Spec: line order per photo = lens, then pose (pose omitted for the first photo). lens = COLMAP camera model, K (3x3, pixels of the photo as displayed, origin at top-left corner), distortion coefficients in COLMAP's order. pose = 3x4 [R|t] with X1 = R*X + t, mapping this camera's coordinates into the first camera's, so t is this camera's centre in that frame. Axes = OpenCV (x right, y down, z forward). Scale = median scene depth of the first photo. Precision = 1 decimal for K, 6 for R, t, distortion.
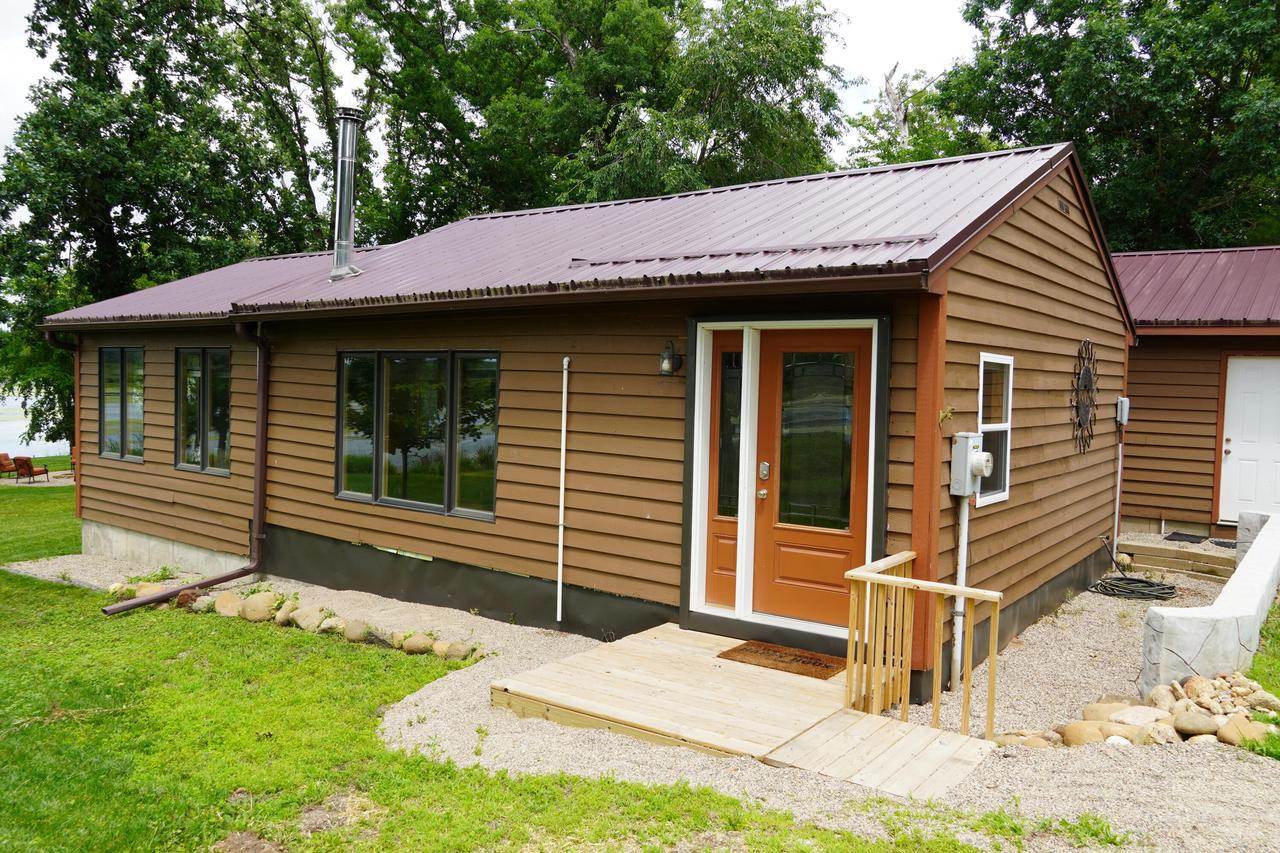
lens RADIAL K [[947.6, 0, 641.8], [0, 947.6, 398.3], [0, 0, 1]] dist [-0.005450, -0.002459]
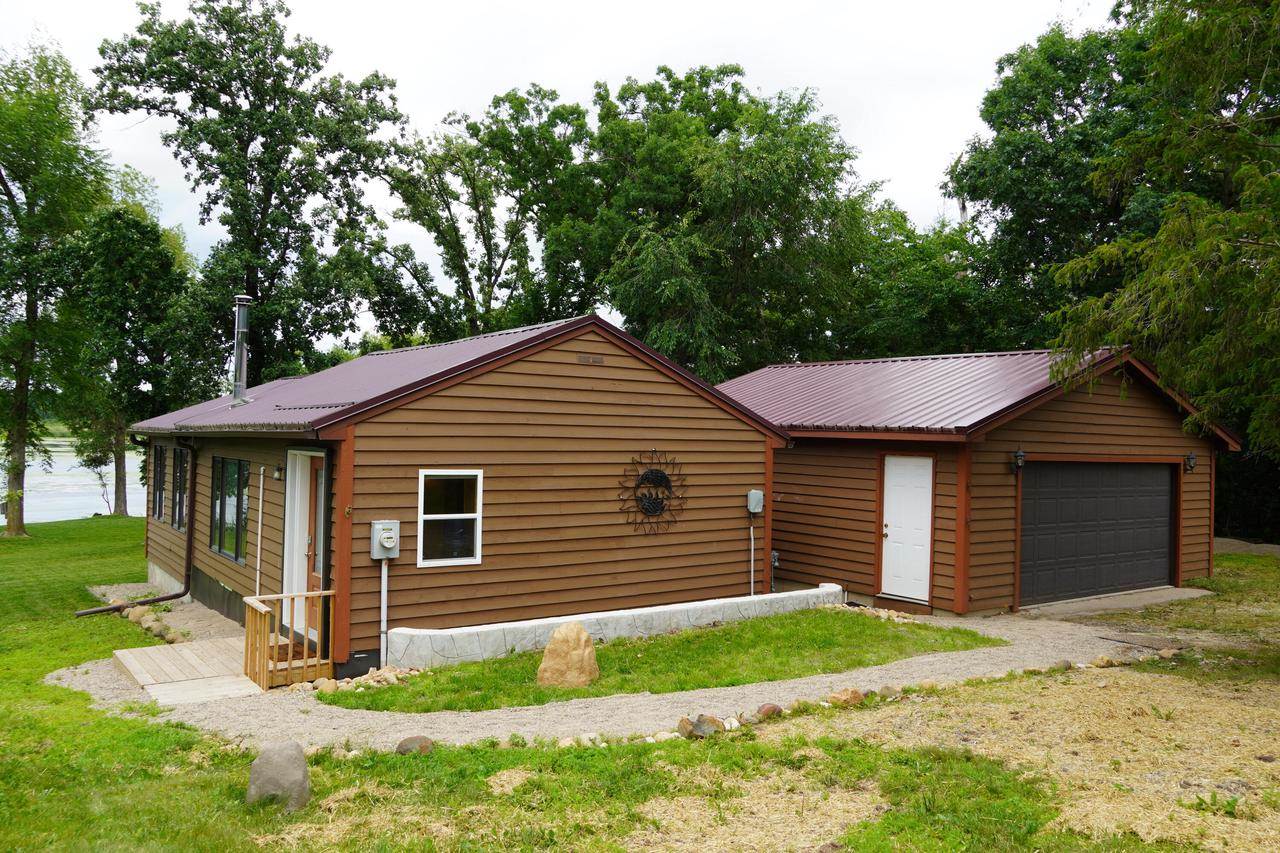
lens RADIAL K [[947.6, 0, 641.8], [0, 947.6, 398.3], [0, 0, 1]] dist [-0.005450, -0.002459]
pose [[0.957370, -0.015511, -0.288449, 0.670836], [-0.003256, 0.997914, -0.064468, -0.037867], [0.288847, 0.062659, 0.955323, -0.244084]]
